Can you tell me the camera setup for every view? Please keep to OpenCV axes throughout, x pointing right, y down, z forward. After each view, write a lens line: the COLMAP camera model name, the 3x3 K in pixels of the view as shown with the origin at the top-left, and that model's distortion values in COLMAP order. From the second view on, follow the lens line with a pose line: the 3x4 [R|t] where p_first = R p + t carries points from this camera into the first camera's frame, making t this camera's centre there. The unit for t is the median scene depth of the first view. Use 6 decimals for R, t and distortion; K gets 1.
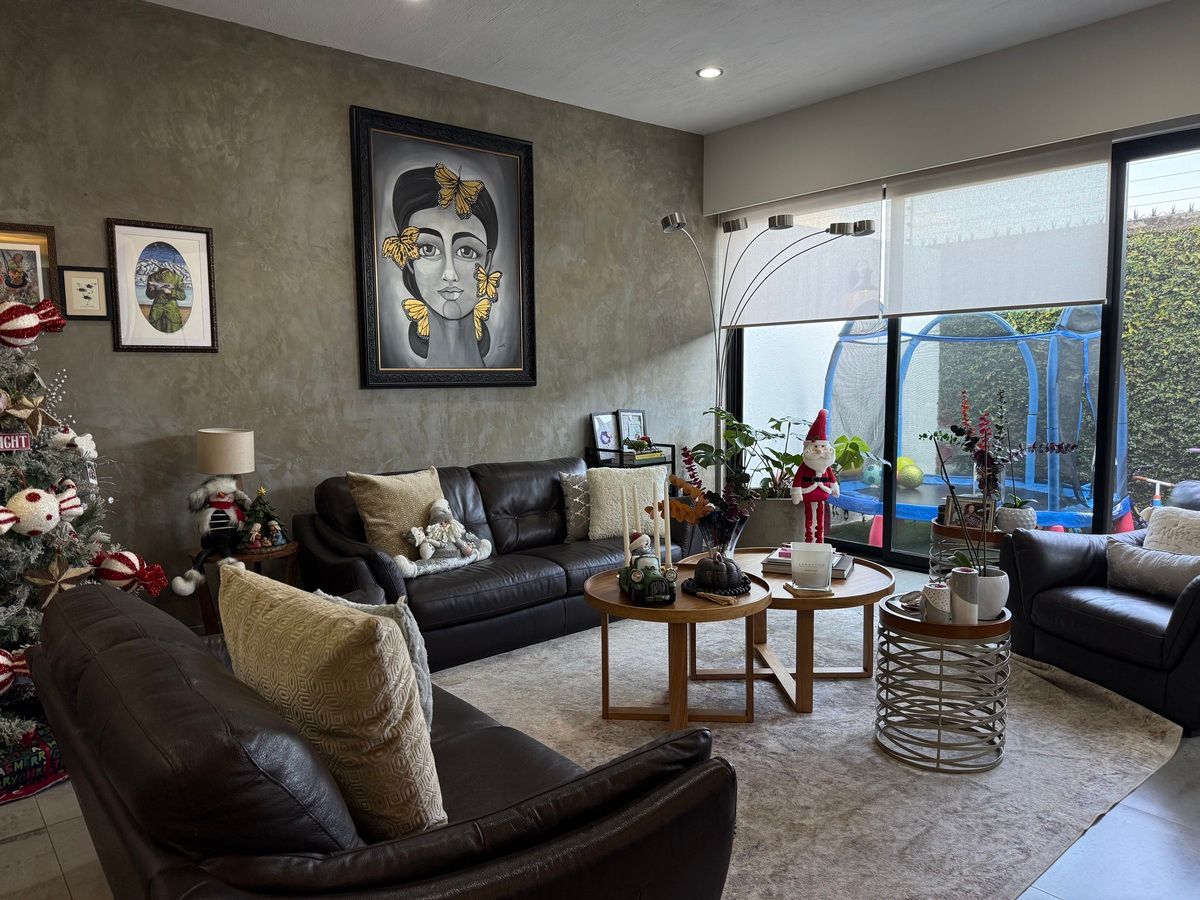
lens RADIAL K [[839.5, 0, 601.5], [0, 839.5, 464.1], [0, 0, 1]] dist [0.077379, -0.105766]
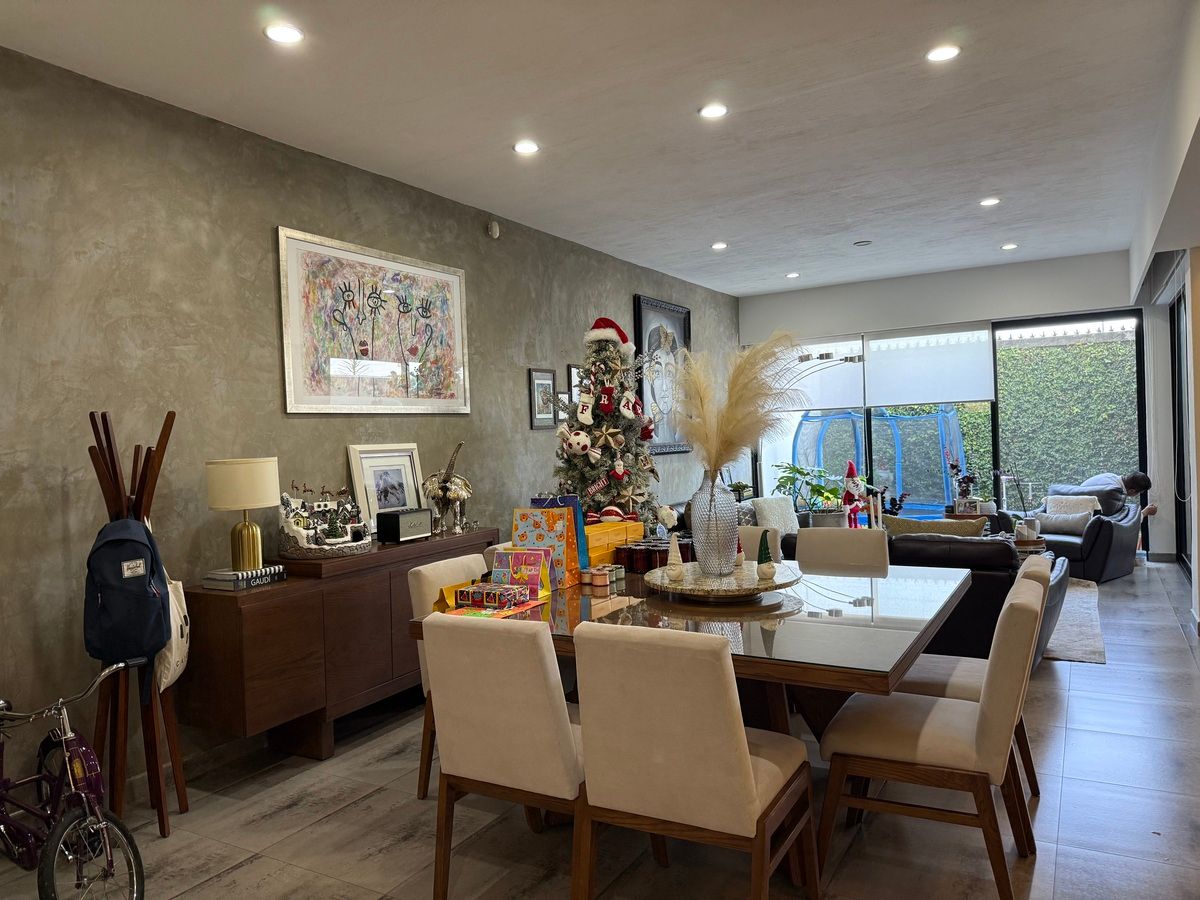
lens RADIAL K [[839.5, 0, 592.1], [0, 839.5, 453.3], [0, 0, 1]] dist [0.077379, -0.105766]
pose [[0.941073, -0.033248, 0.336564, -1.044375], [0.065817, 0.994134, -0.085824, 0.044824], [-0.331736, 0.102918, 0.937741, -0.586091]]
